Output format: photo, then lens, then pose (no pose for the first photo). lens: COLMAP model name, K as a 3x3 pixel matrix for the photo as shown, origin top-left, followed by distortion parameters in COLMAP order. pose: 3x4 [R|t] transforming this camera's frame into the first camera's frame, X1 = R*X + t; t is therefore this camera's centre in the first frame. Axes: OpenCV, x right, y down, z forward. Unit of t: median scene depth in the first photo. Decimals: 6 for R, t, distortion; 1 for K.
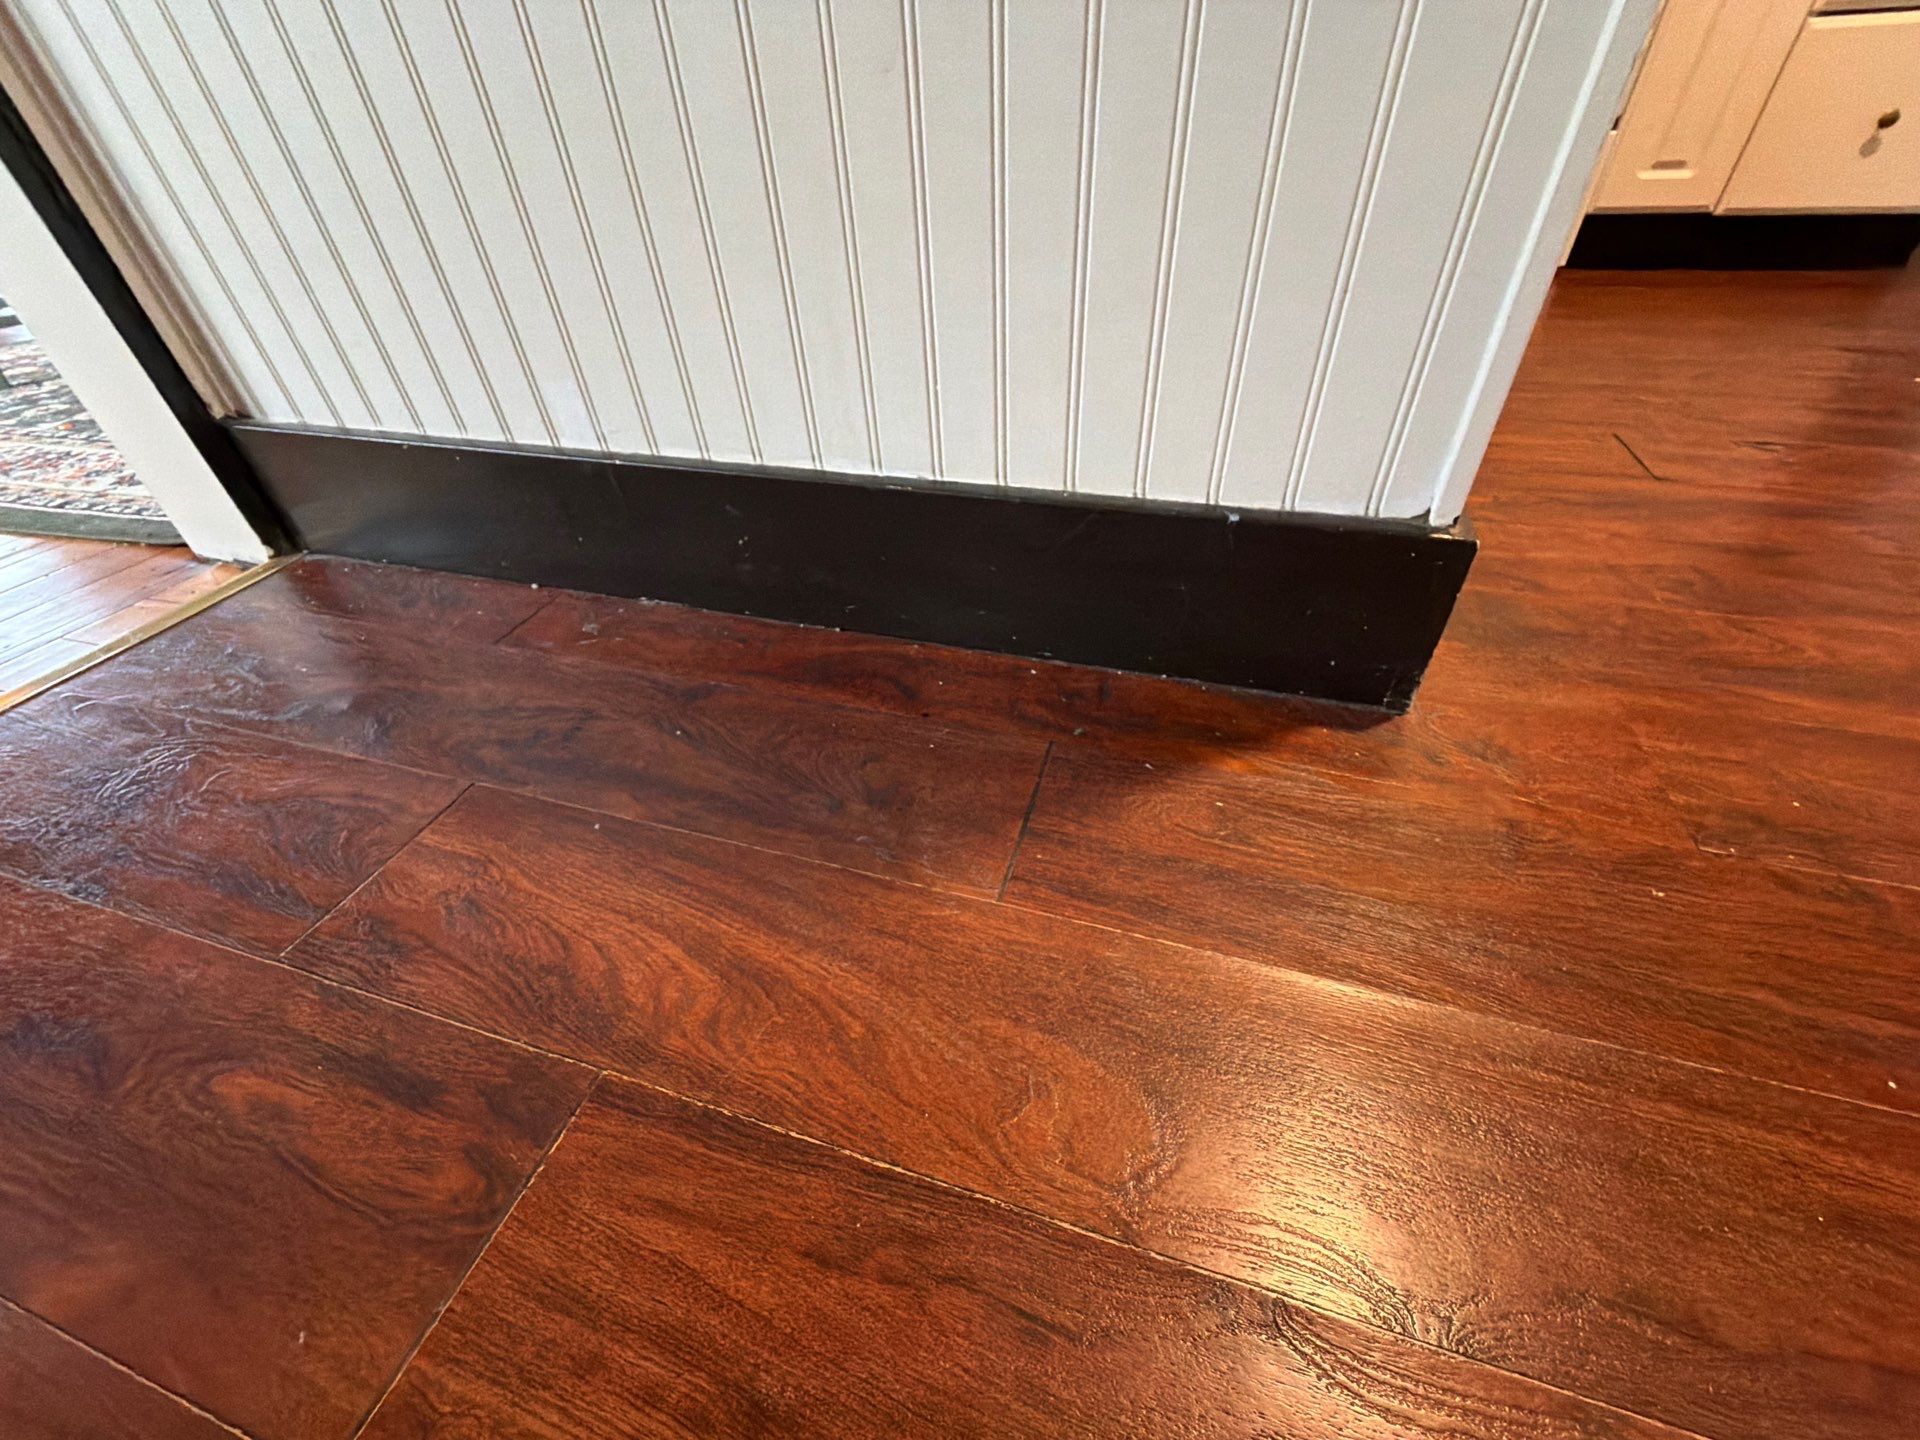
lens RADIAL K [[767.4, 0, 960.0], [0, 767.4, 720.0], [0, 0, 1]] dist [0.000261, -0.000335]
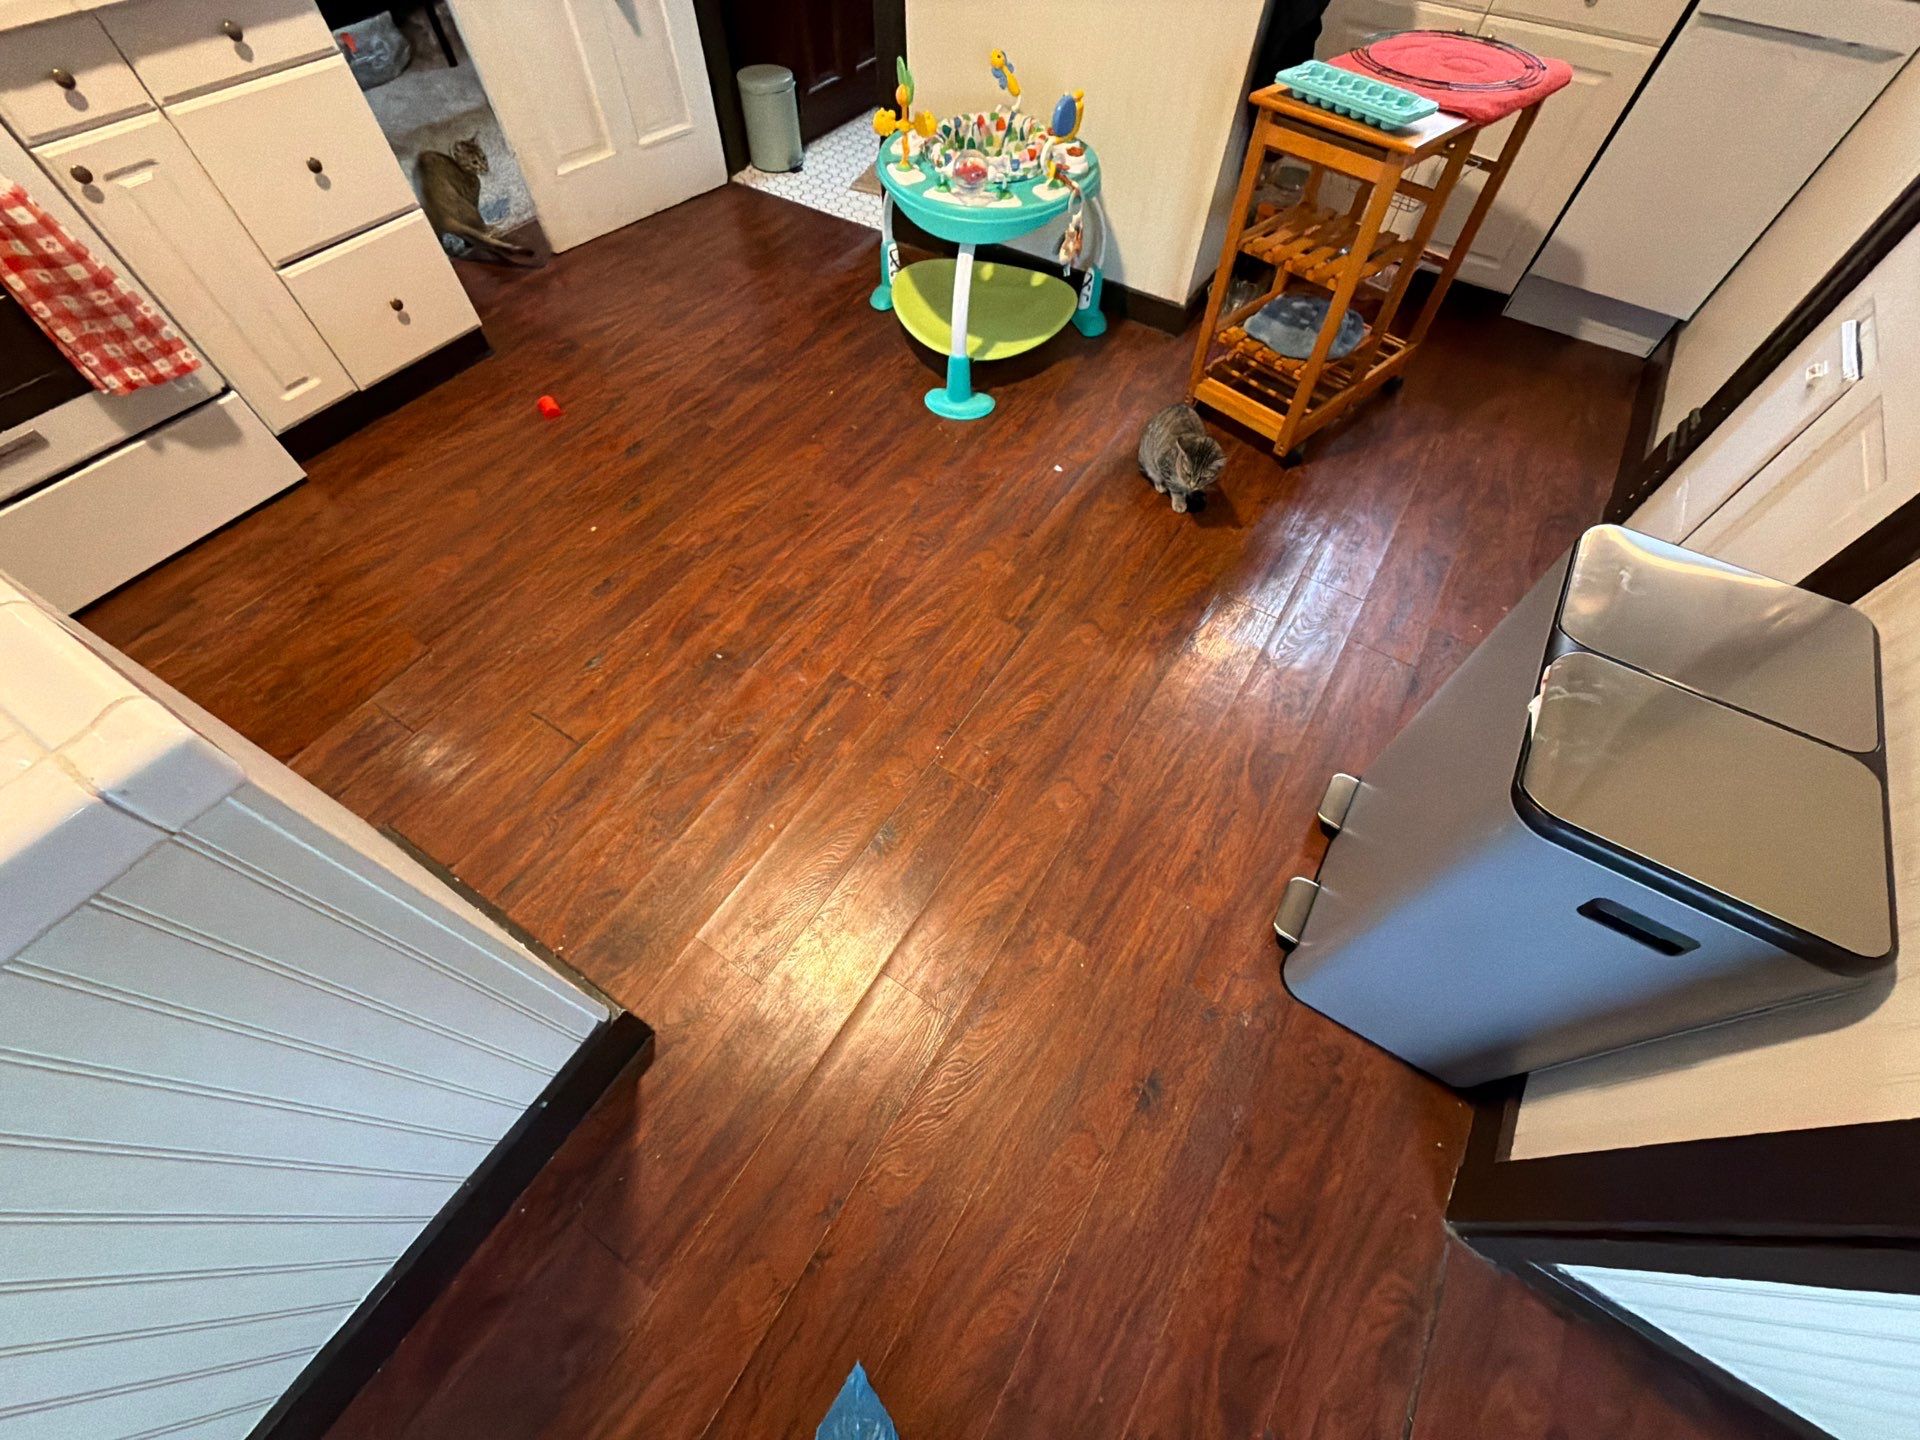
lens RADIAL K [[767.4, 0, 960.0], [0, 767.4, 720.0], [0, 0, 1]] dist [0.000261, -0.000335]
pose [[0.260476, -0.782840, 0.565078, 0.300117], [0.591955, 0.591859, 0.547076, -1.359238], [-0.762720, 0.192001, 0.617571, -1.316831]]
